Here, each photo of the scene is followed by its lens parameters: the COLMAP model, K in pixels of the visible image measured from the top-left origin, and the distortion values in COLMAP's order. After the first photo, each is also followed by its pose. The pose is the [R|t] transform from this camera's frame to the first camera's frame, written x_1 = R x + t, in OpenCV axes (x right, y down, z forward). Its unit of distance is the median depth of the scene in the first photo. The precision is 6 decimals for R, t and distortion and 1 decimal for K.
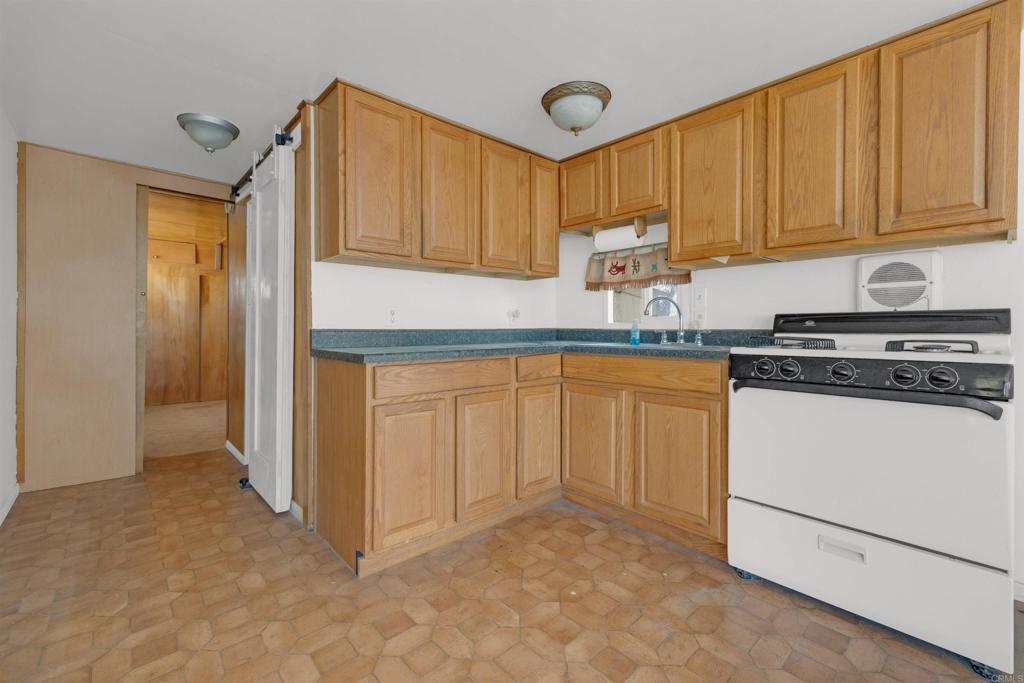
lens RADIAL K [[434.2, 0, 514.6], [0, 434.2, 337.7], [0, 0, 1]] dist [-0.001750, -0.000354]
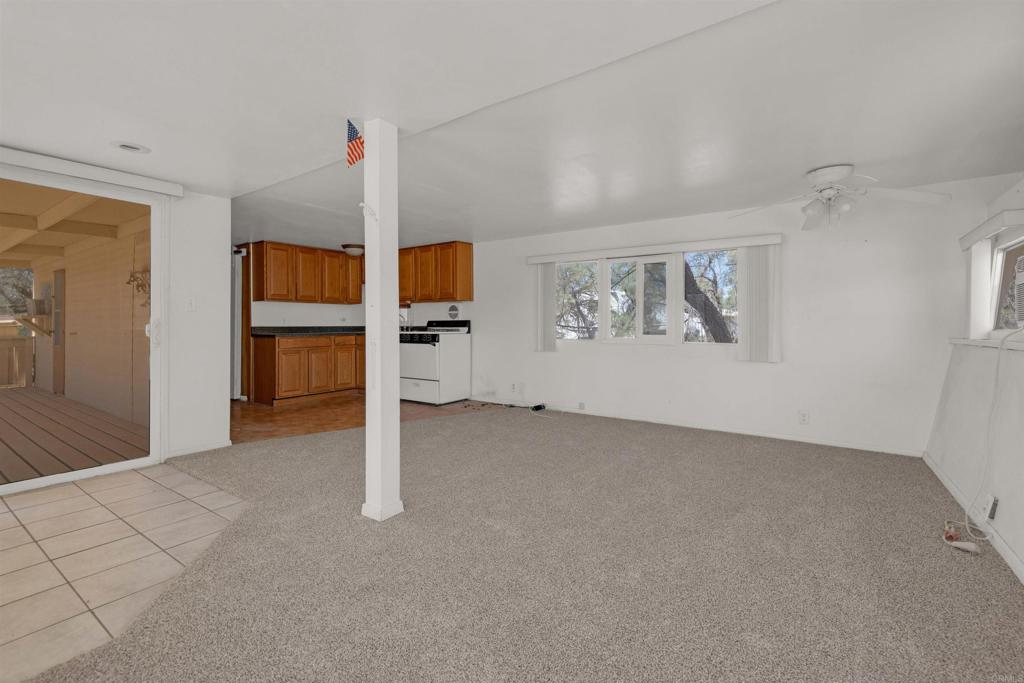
lens RADIAL K [[434.2, 0, 510.9], [0, 434.2, 331.2], [0, 0, 1]] dist [-0.001750, -0.000354]
pose [[0.975589, -0.006169, 0.219519, 0.521092], [0.007481, 0.999959, -0.005146, 0.036003], [-0.219478, 0.006662, 0.975595, -2.021461]]
